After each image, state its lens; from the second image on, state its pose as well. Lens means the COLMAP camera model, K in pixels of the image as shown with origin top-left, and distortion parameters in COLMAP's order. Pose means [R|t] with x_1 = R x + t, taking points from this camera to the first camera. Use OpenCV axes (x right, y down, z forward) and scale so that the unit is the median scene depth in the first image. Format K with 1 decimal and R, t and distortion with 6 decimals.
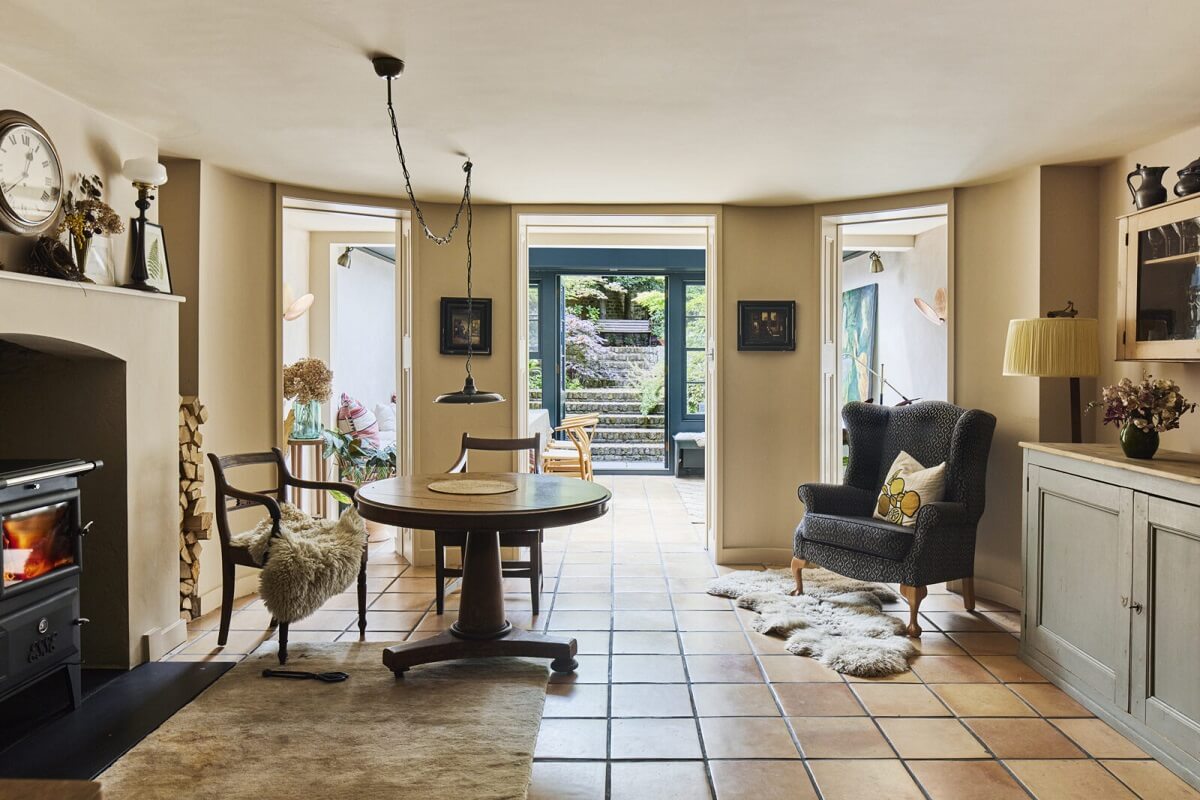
lens RADIAL K [[802.4, 0, 600.0], [0, 802.4, 400.0], [0, 0, 1]] dist [0.000540, 0.000771]
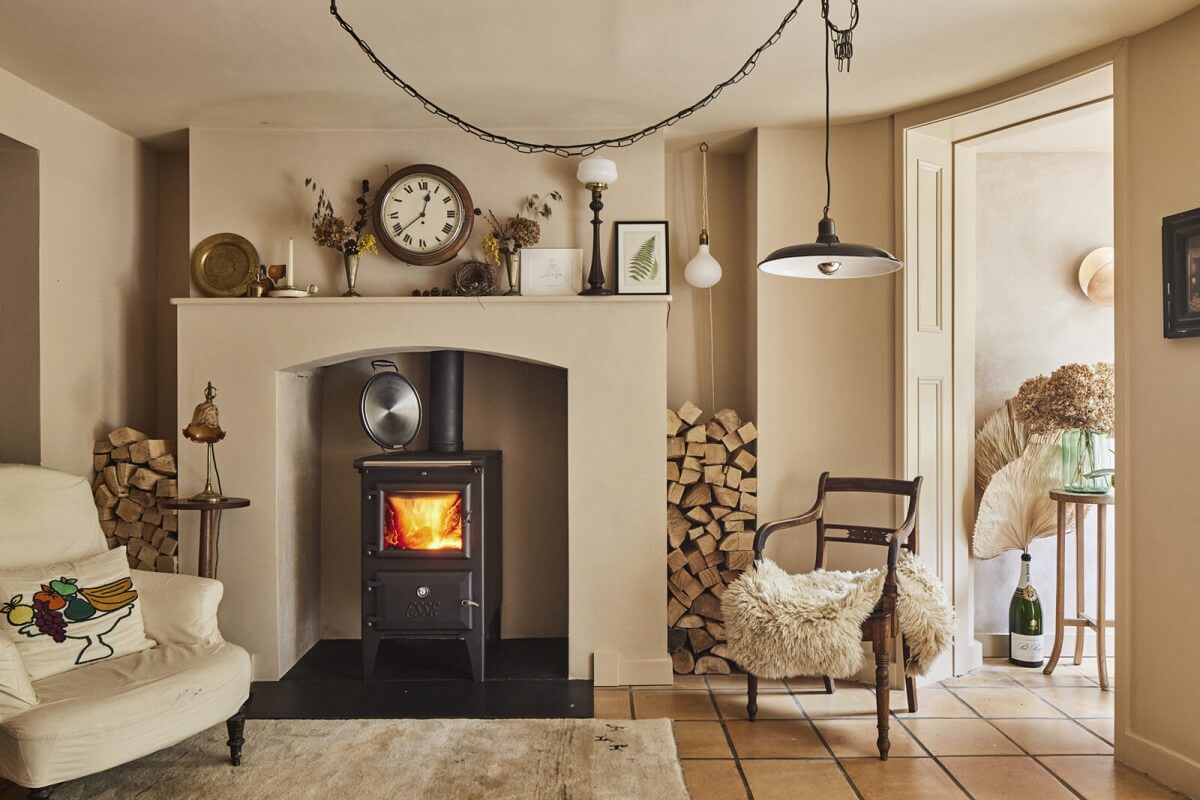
lens RADIAL K [[802.4, 0, 600.0], [0, 802.4, 400.0], [0, 0, 1]] dist [0.000540, 0.000771]
pose [[0.020981, 0.007560, -0.999751, 0.397598], [-0.041594, 0.999112, 0.006683, -0.016887], [0.998914, 0.041443, 0.021277, 0.999929]]
